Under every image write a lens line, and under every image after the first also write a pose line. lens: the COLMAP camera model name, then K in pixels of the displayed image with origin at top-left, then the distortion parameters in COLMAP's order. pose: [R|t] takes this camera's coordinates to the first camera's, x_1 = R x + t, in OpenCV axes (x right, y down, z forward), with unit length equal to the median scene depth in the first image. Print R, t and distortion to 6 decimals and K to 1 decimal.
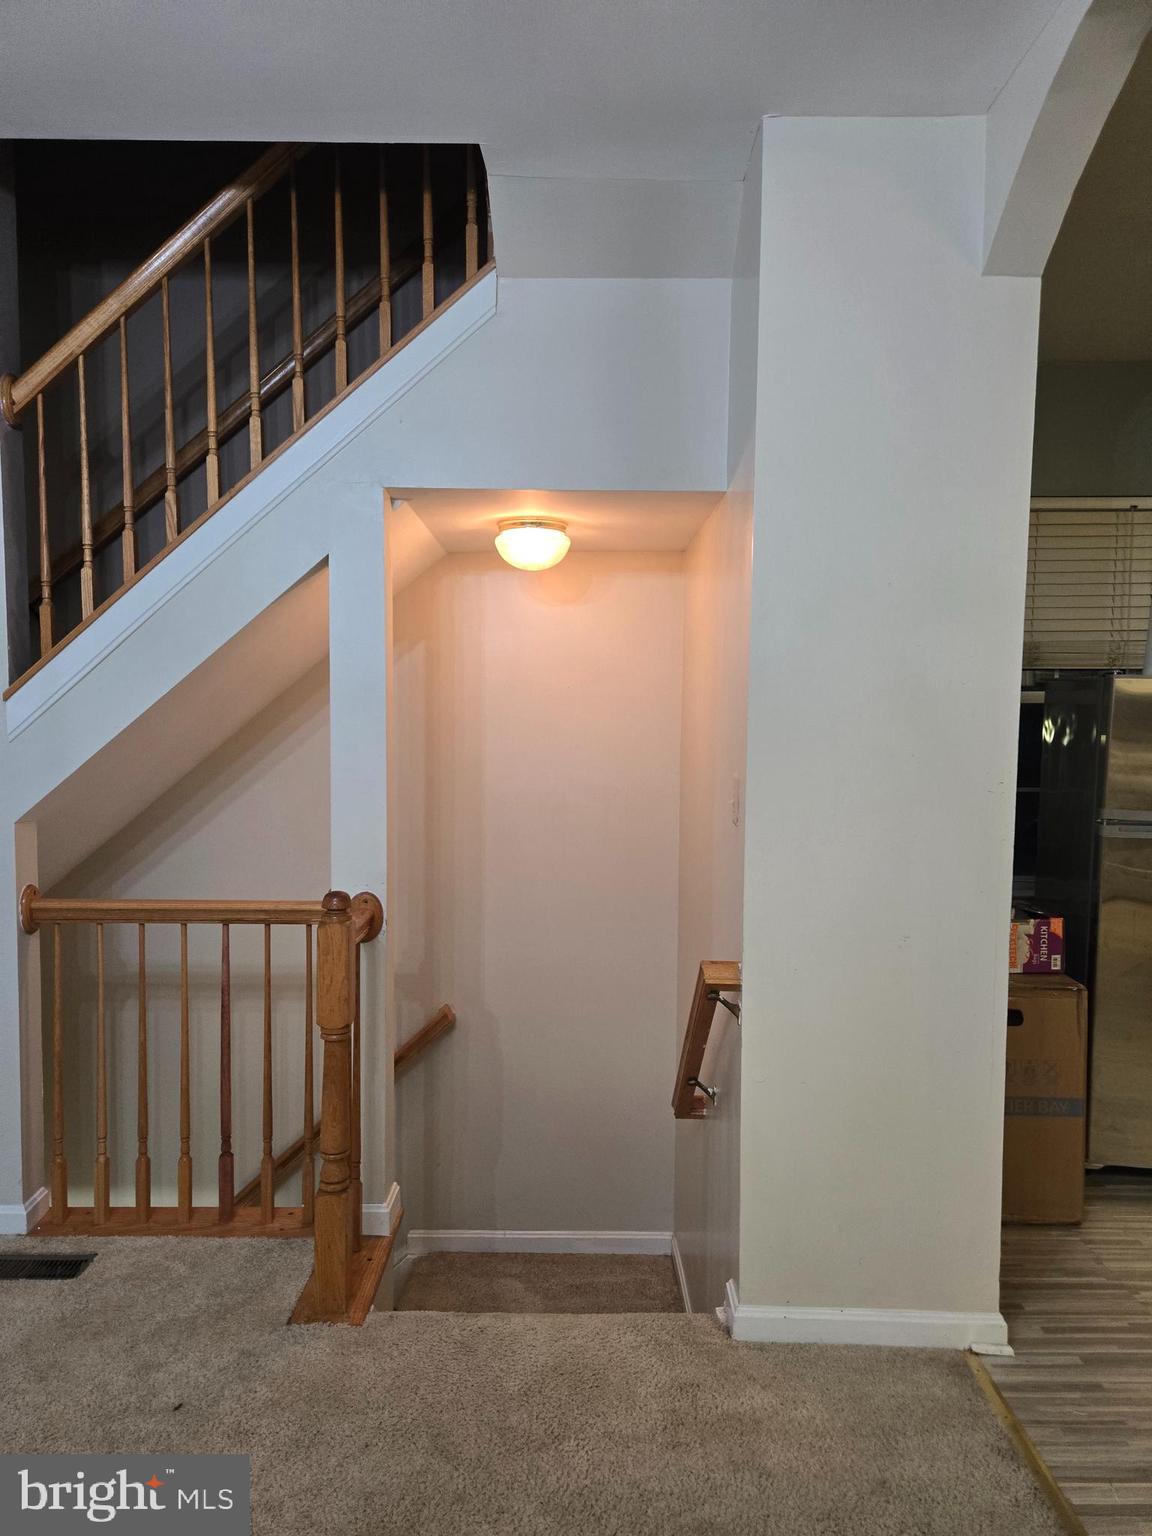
lens RADIAL K [[1030.2, 0, 583.6], [0, 1030.2, 770.3], [0, 0, 1]] dist [0.070637, -0.055506]
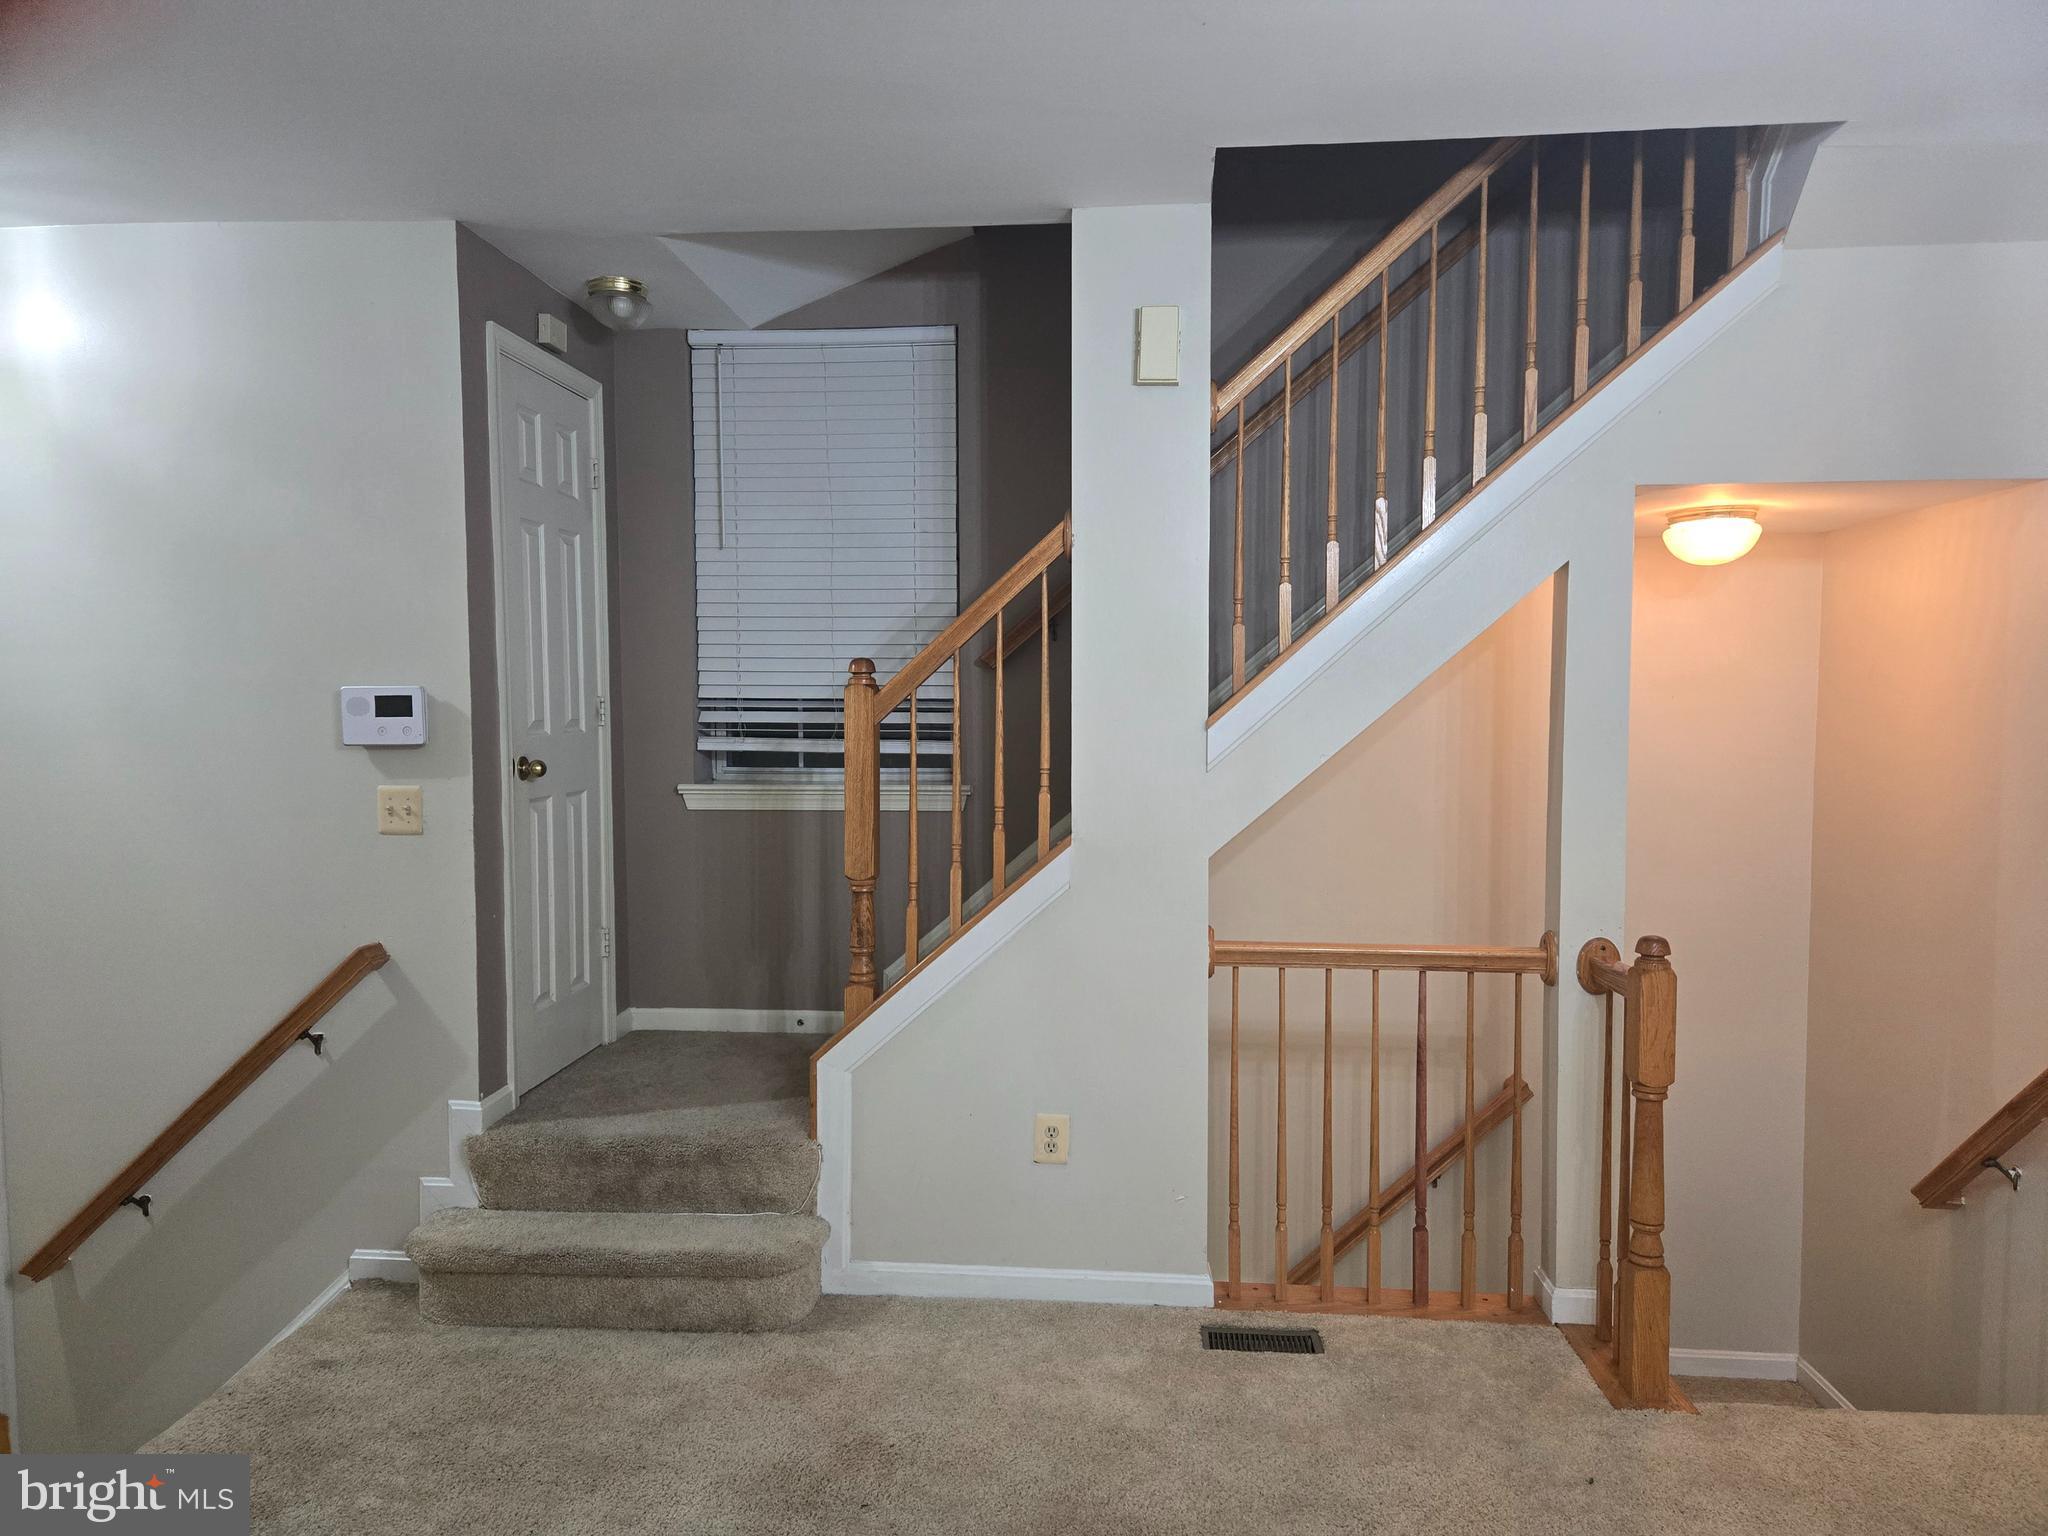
lens RADIAL K [[1373.6, 0, 1020.9], [0, 1373.6, 763.8], [0, 0, 1]] dist [0.070637, -0.055506]
pose [[0.996397, -0.006532, -0.084558, -0.592764], [0.005360, 0.999886, -0.014084, -0.017264], [0.084641, 0.013580, 0.996319, -0.229258]]
